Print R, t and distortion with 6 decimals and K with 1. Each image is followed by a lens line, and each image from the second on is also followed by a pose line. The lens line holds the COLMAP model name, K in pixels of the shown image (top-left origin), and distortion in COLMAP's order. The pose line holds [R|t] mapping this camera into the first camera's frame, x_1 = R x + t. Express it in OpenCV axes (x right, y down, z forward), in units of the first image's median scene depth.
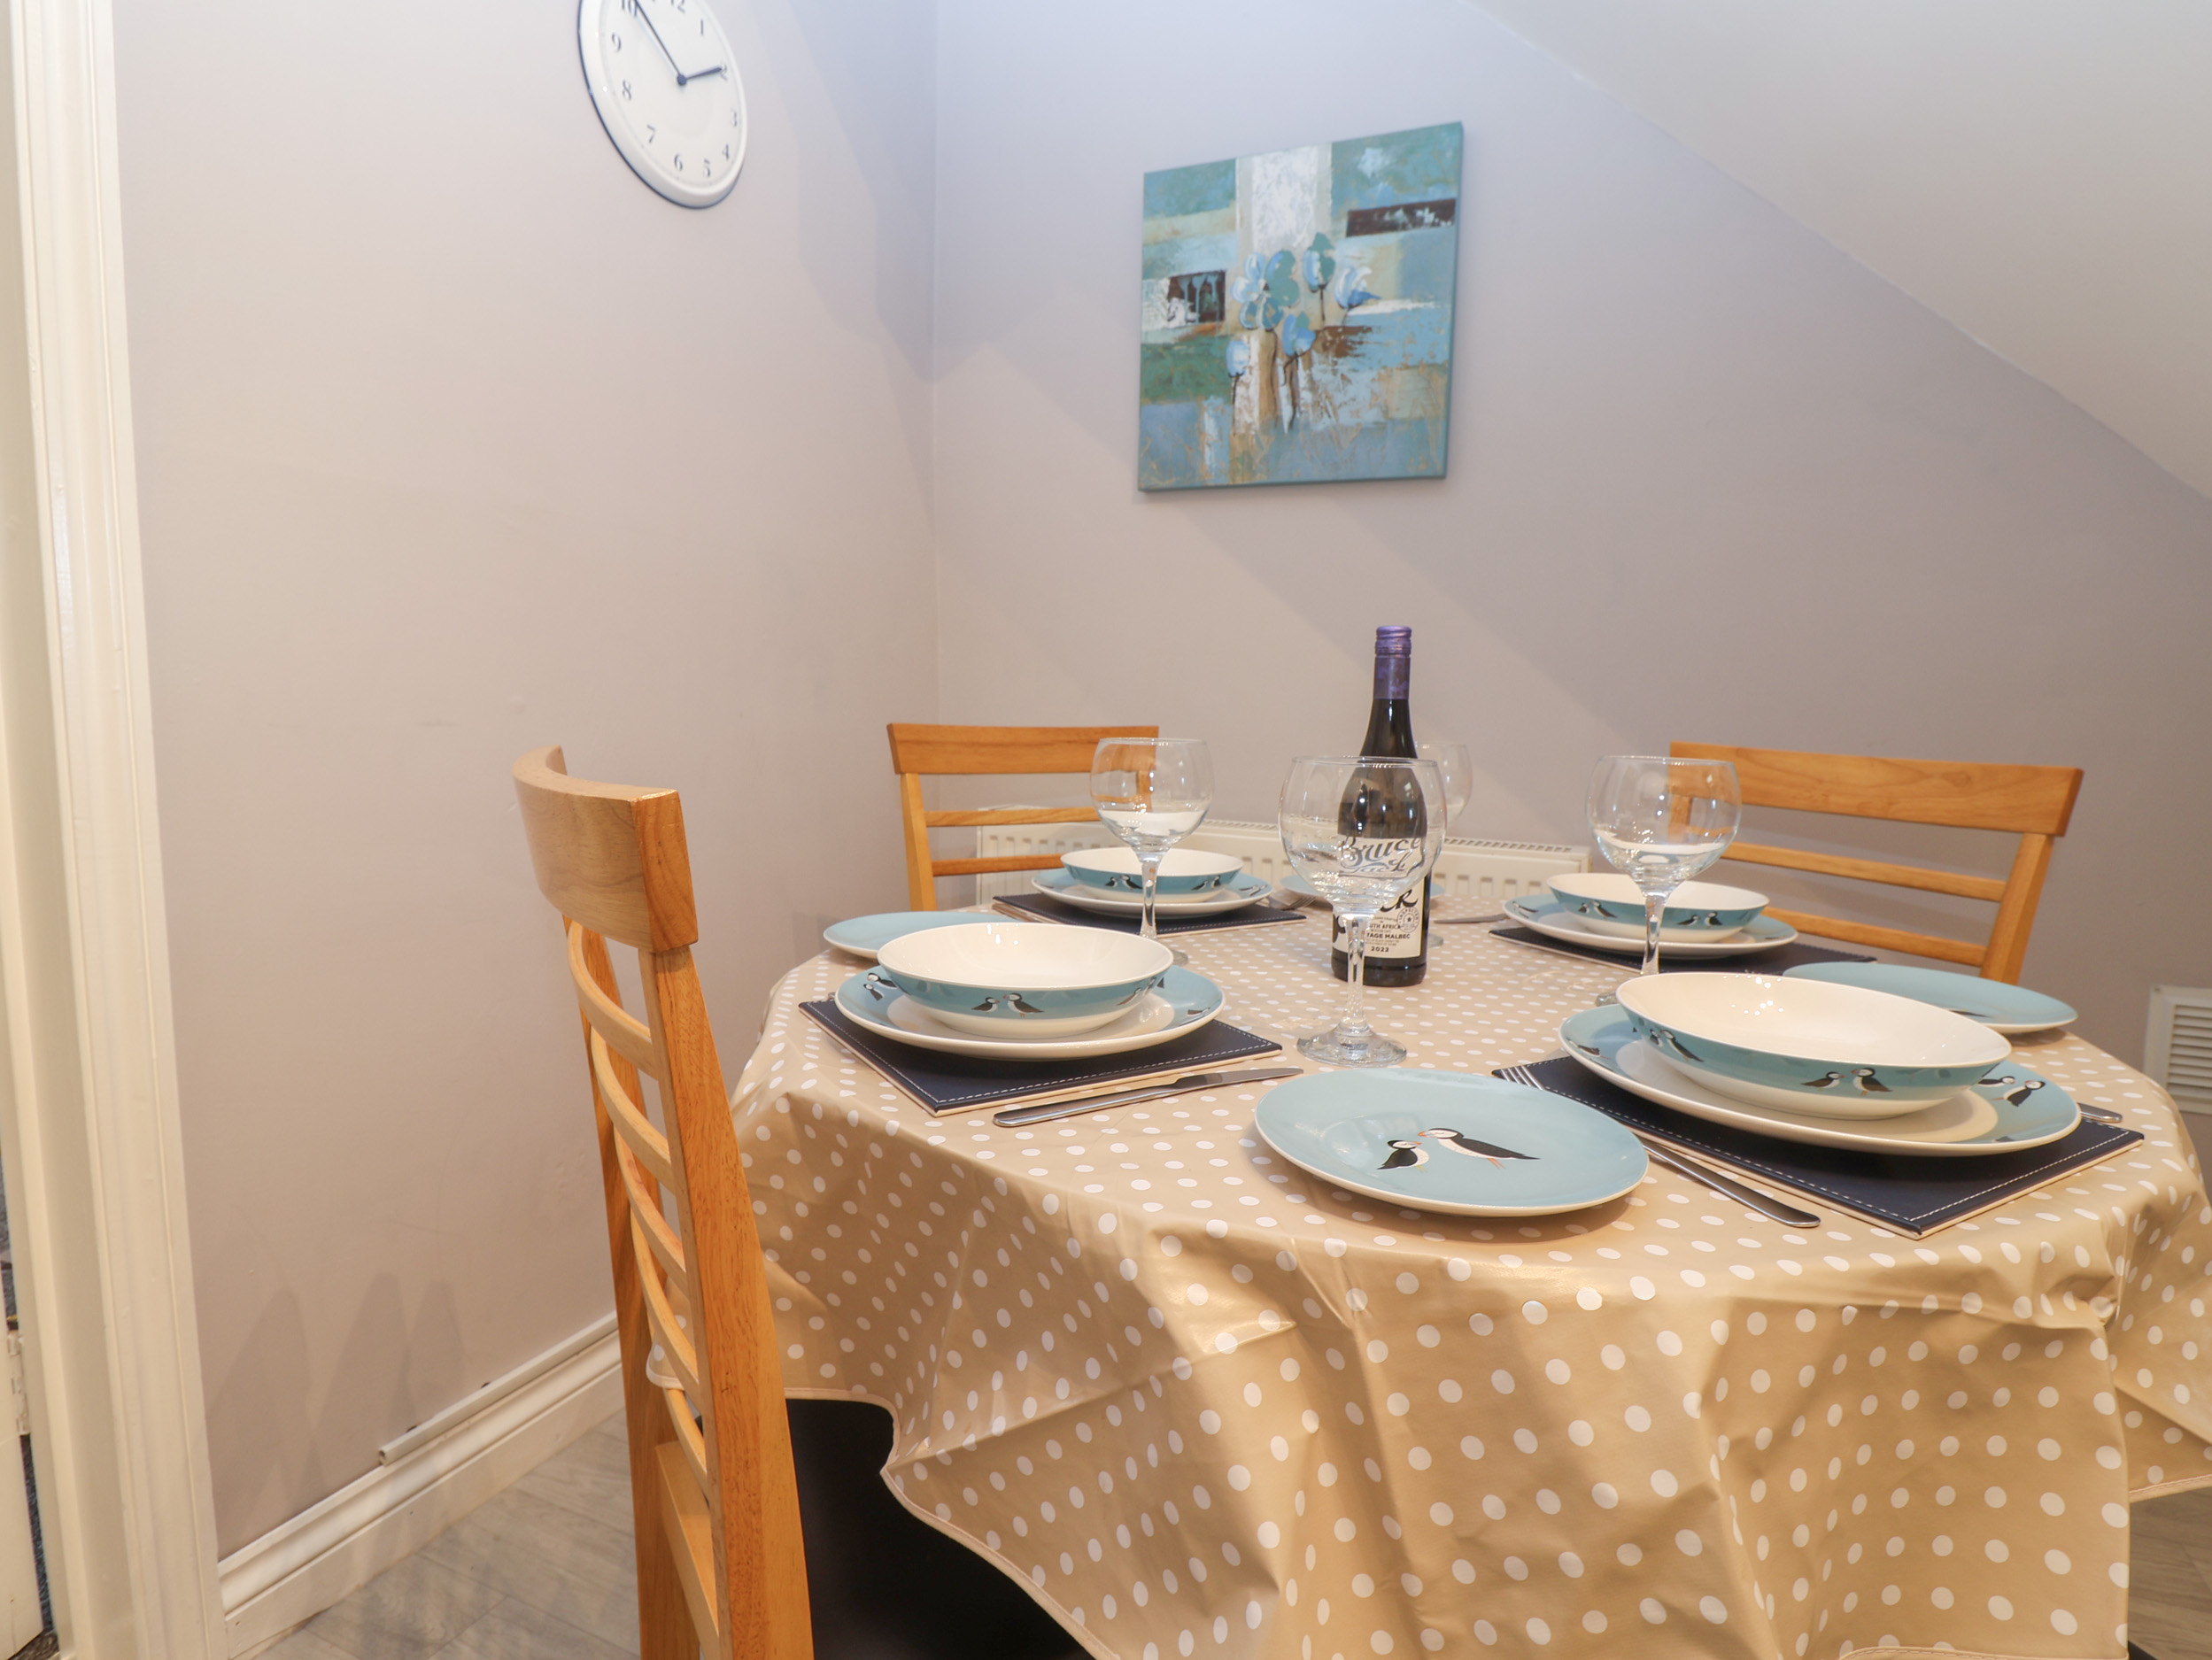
lens RADIAL K [[1156.6, 0, 1122.1], [0, 1156.6, 813.5], [0, 0, 1]] dist [0.002850, -0.013467]
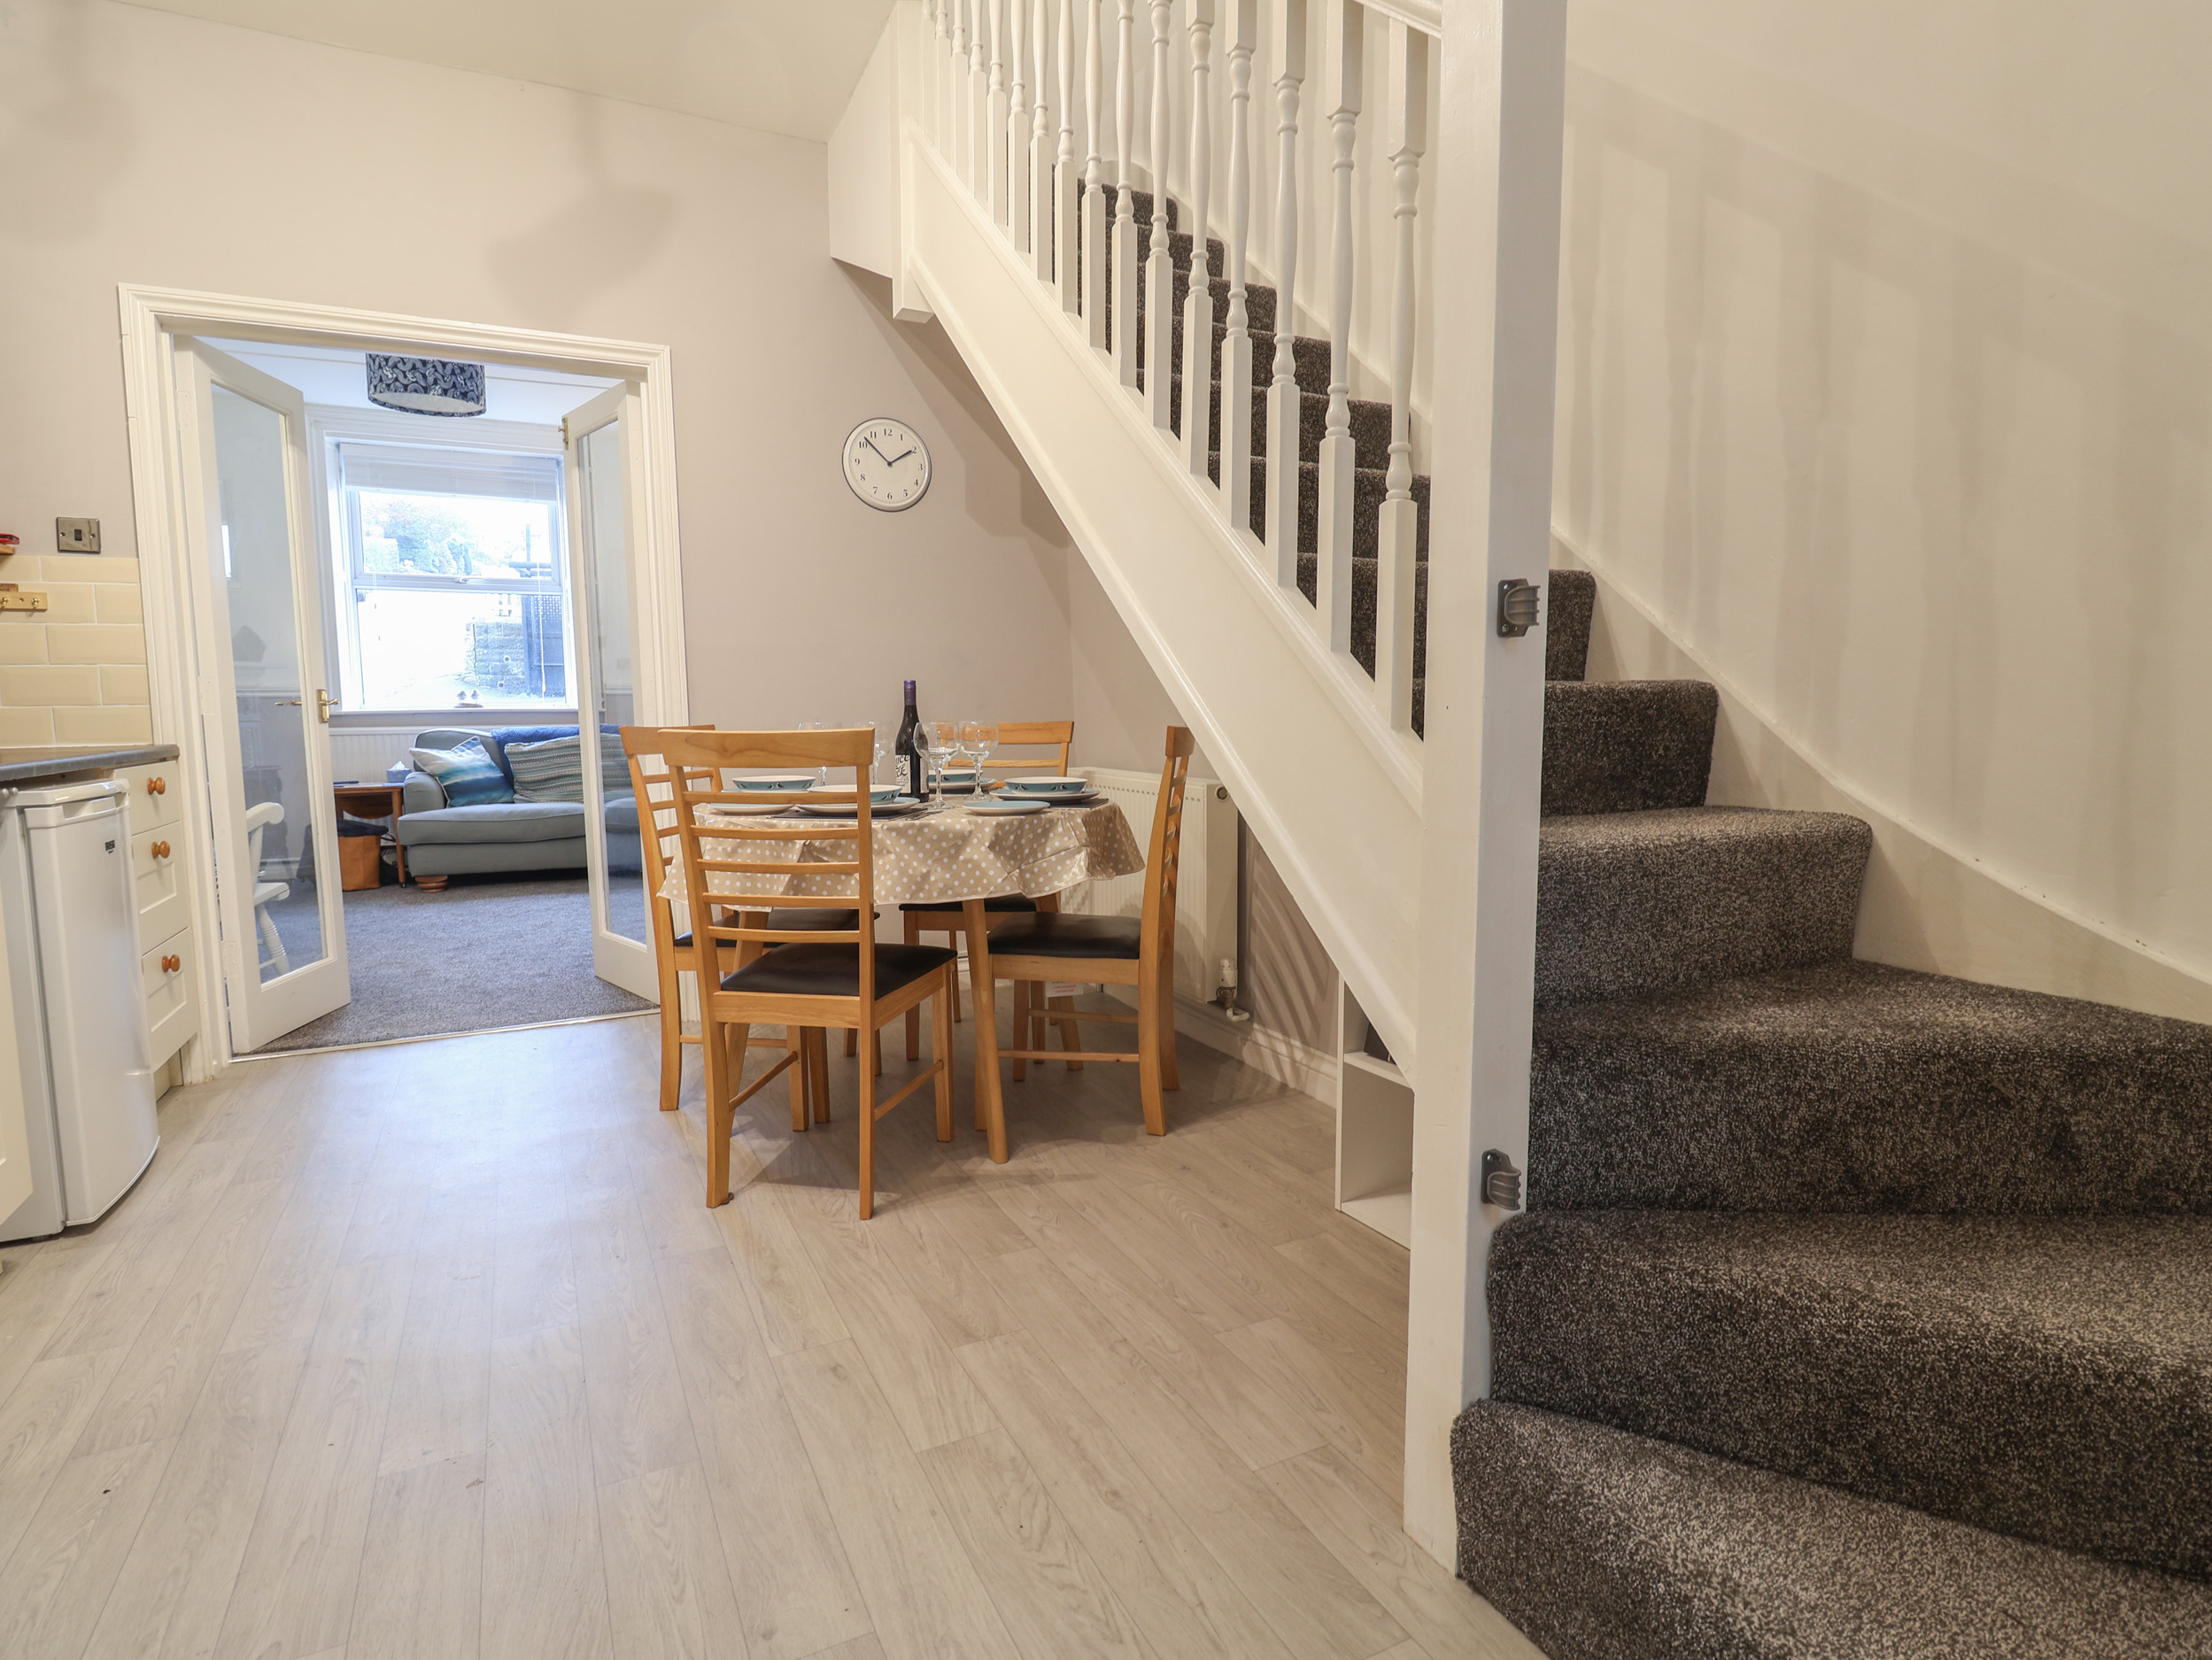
lens RADIAL K [[1156.6, 0, 1122.1], [0, 1156.6, 813.5], [0, 0, 1]] dist [0.002850, -0.013467]
pose [[0.773608, 0.026572, -0.633108, 1.321376], [-0.041155, 0.999118, -0.008354, 0.092450], [0.632327, 0.032518, 0.774019, -0.477356]]
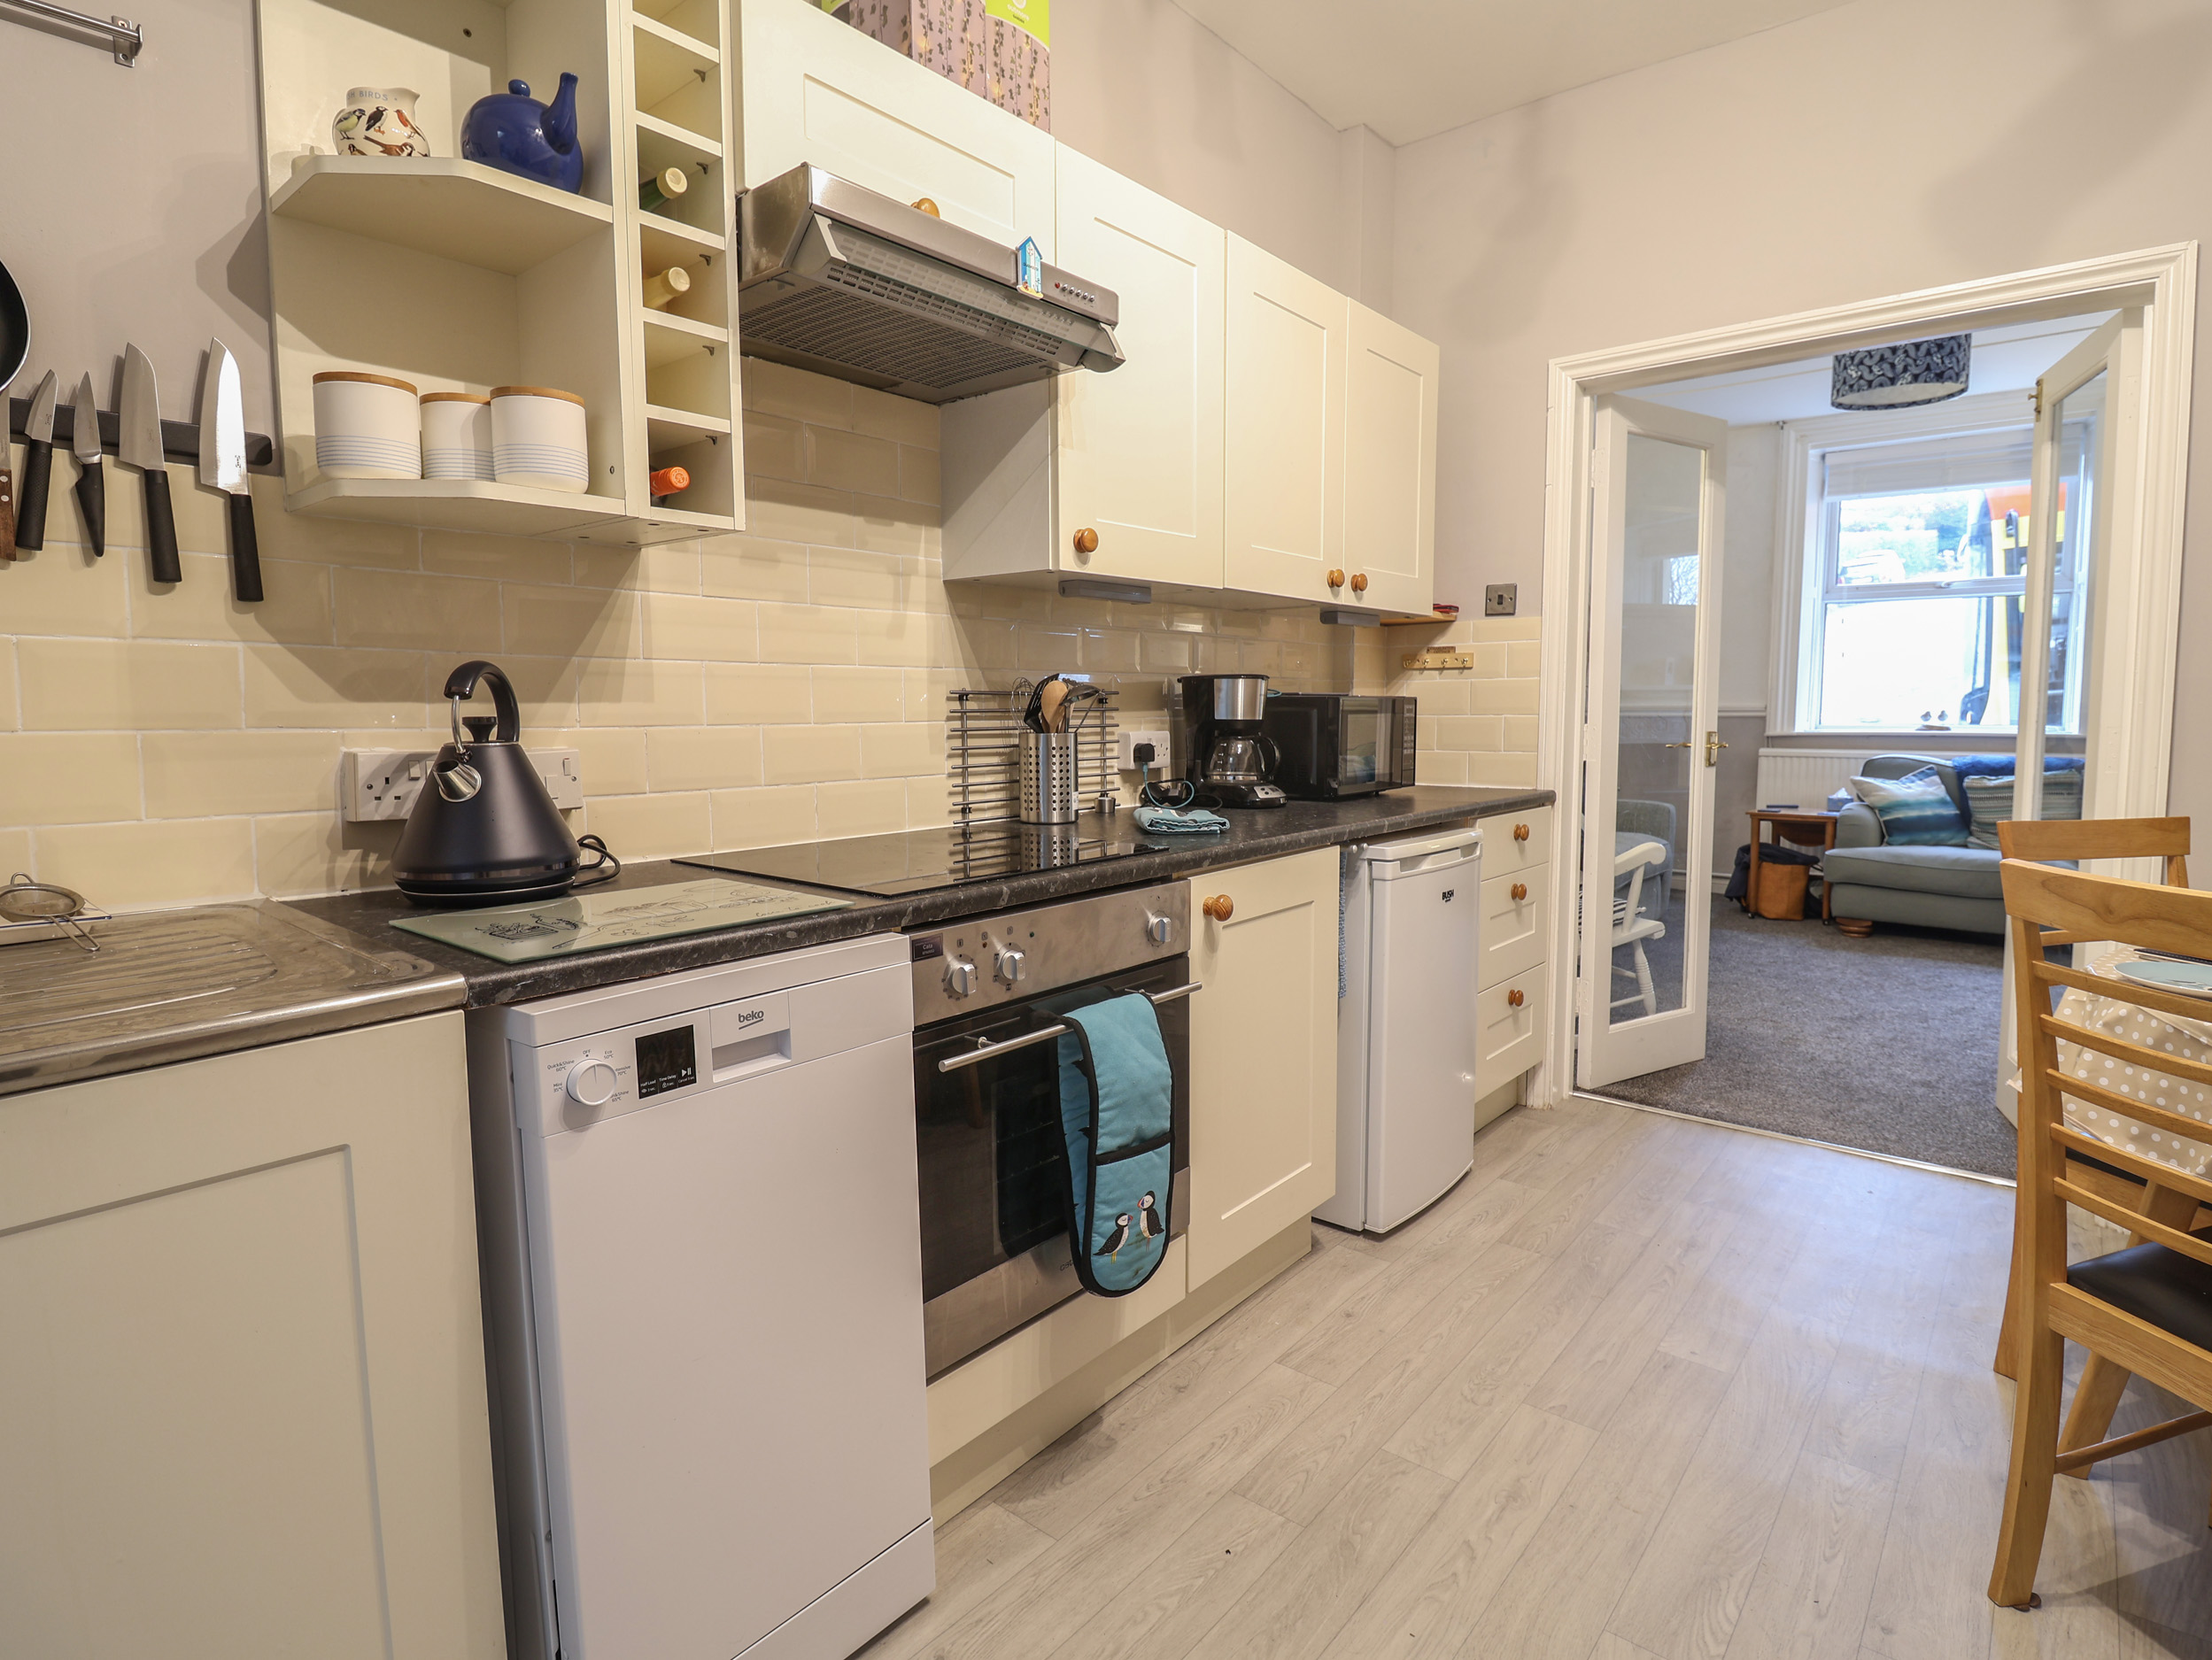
lens RADIAL K [[1156.6, 0, 1122.1], [0, 1156.6, 813.5], [0, 0, 1]] dist [0.002850, -0.013467]
pose [[-0.274373, 0.061861, -0.959632, 1.093465], [-0.110904, 0.989234, 0.095478, -0.022464], [0.955207, 0.132624, -0.264559, -0.220975]]
